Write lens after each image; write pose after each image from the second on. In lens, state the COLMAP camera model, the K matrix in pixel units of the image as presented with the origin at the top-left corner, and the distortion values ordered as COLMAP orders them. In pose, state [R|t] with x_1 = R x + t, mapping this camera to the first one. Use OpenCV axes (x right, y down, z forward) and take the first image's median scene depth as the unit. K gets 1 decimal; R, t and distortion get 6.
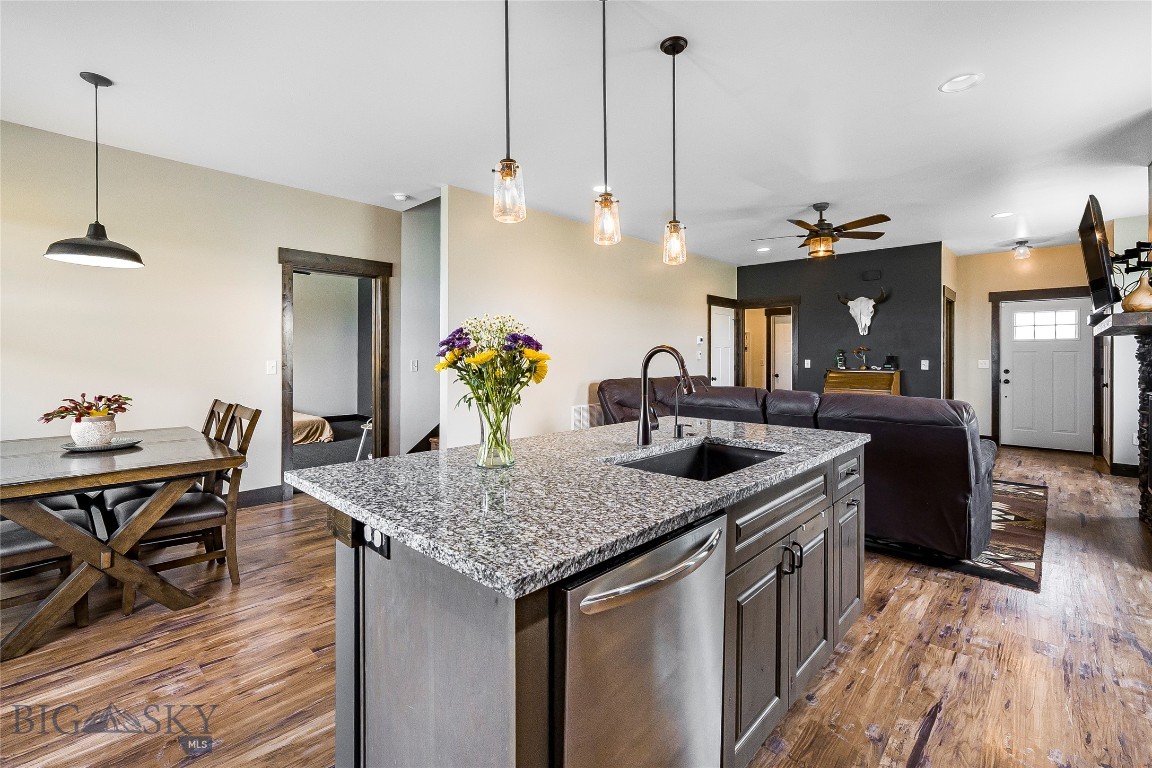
lens RADIAL K [[507.4, 0, 569.0], [0, 507.4, 358.0], [0, 0, 1]] dist [-0.043513, 0.025551]
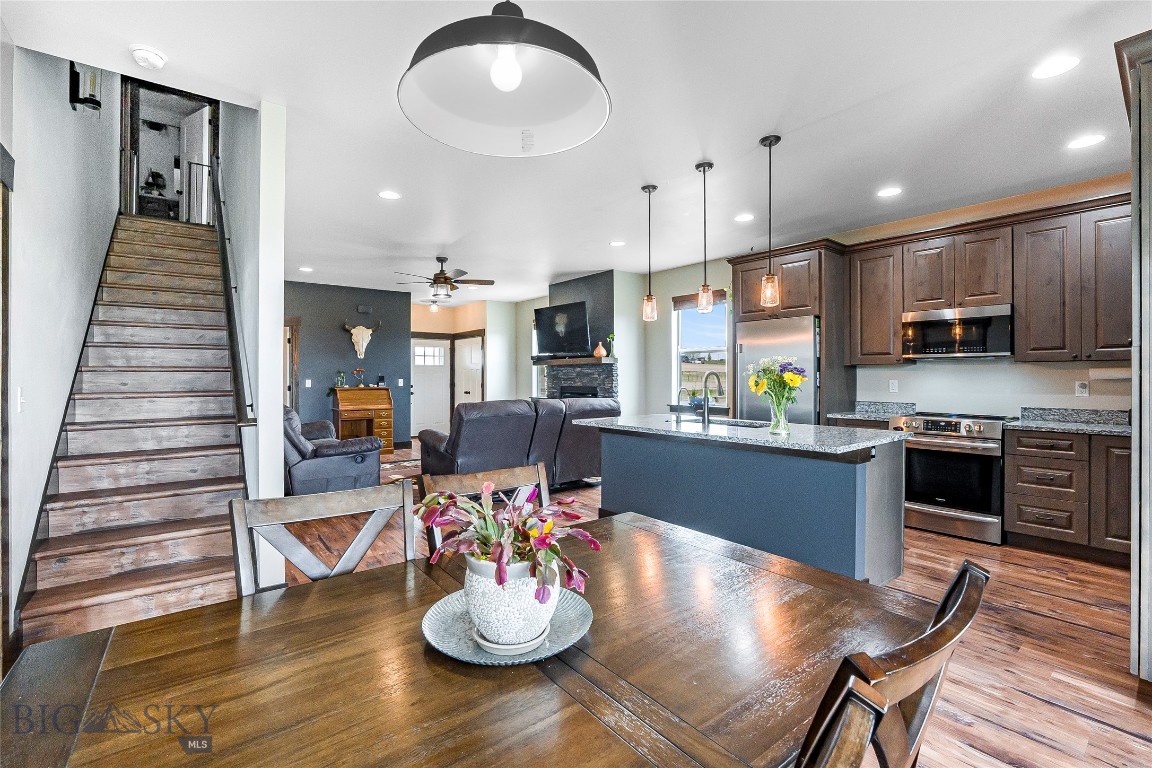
lens RADIAL K [[494.4, 0, 564.6], [0, 494.4, 363.8], [0, 0, 1]] dist [-0.039008, 0.013307]
pose [[0.152178, 0.021752, 0.988114, -0.494659], [0.005626, 0.999723, -0.022874, -0.003481], [-0.988337, 0.009040, 0.152014, 0.356128]]
